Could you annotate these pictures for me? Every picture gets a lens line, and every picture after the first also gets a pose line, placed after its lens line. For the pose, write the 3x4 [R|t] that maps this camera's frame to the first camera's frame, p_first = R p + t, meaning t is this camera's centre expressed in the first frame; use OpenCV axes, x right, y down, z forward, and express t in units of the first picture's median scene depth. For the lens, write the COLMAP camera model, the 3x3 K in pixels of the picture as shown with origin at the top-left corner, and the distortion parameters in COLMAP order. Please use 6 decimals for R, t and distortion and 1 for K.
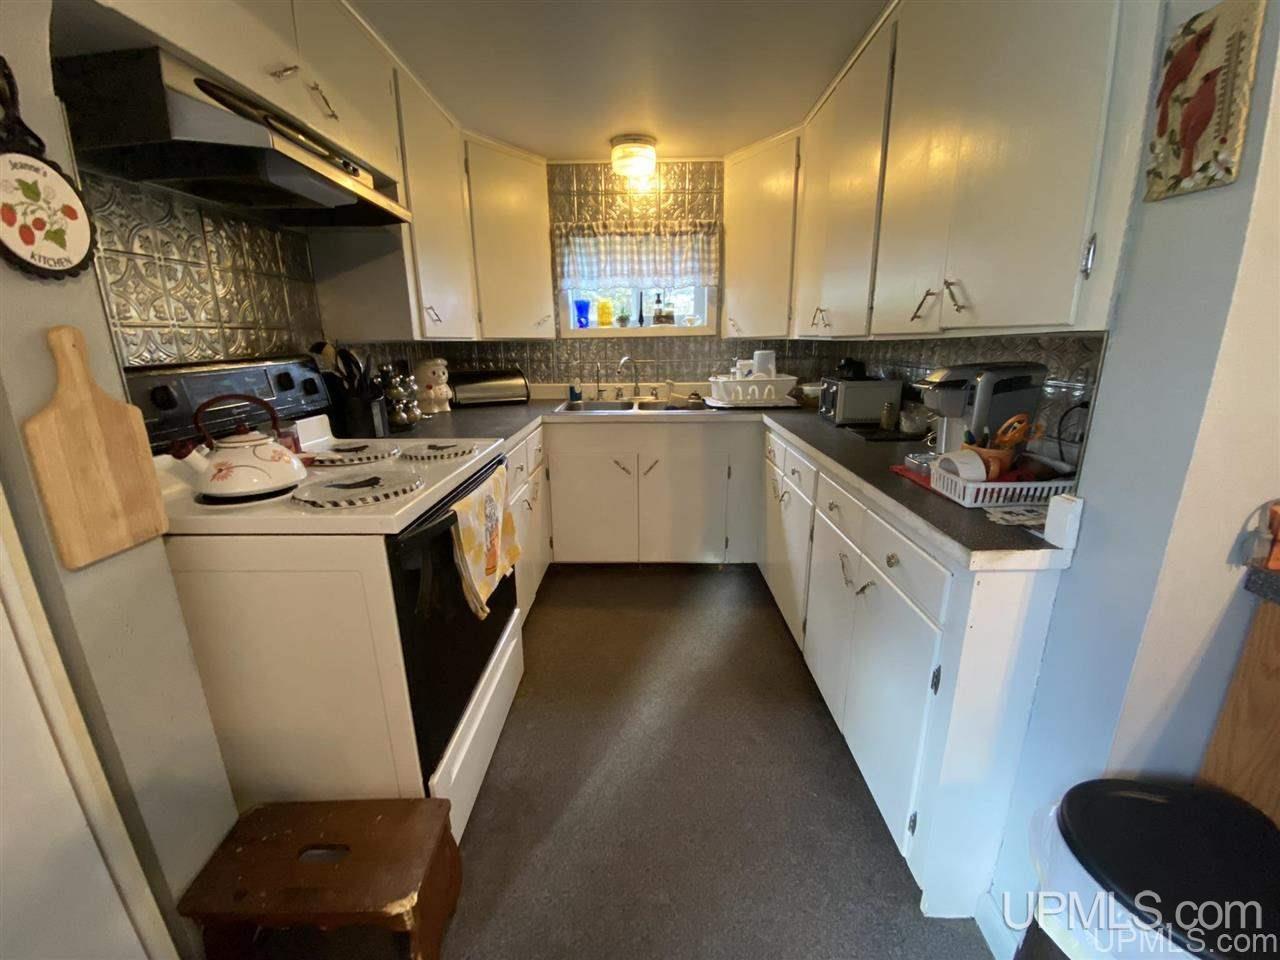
lens RADIAL K [[522.8, 0, 644.6], [0, 522.8, 478.8], [0, 0, 1]] dist [0.001214, -0.000092]
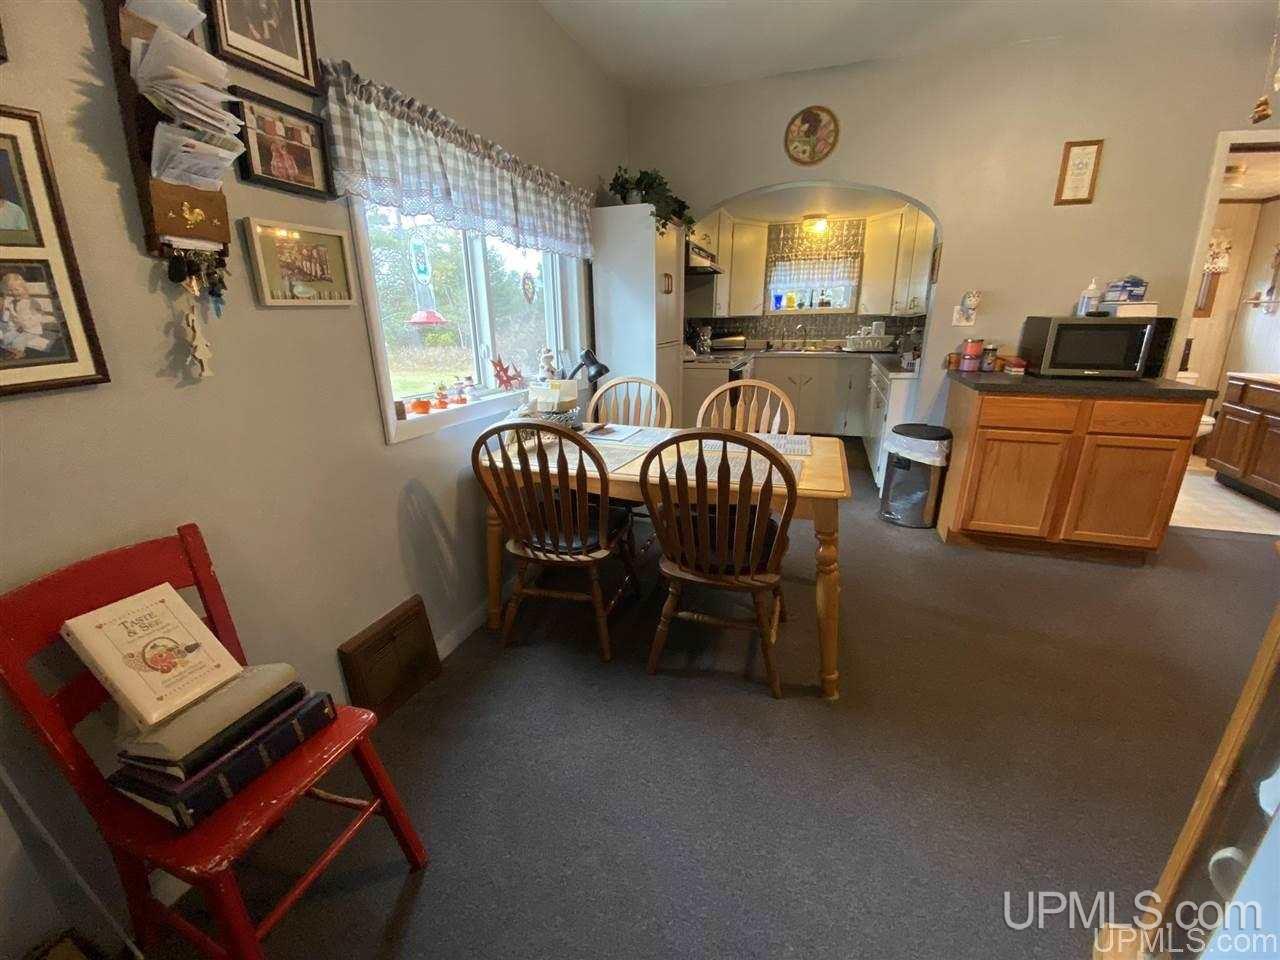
lens RADIAL K [[522.8, 0, 614.4], [0, 522.8, 484.6], [0, 0, 1]] dist [0.001214, -0.000092]
pose [[0.936059, 0.101467, -0.336894, 0.030860], [-0.081490, 0.994000, 0.072958, 0.257861], [0.342275, -0.040840, 0.938712, -1.035941]]
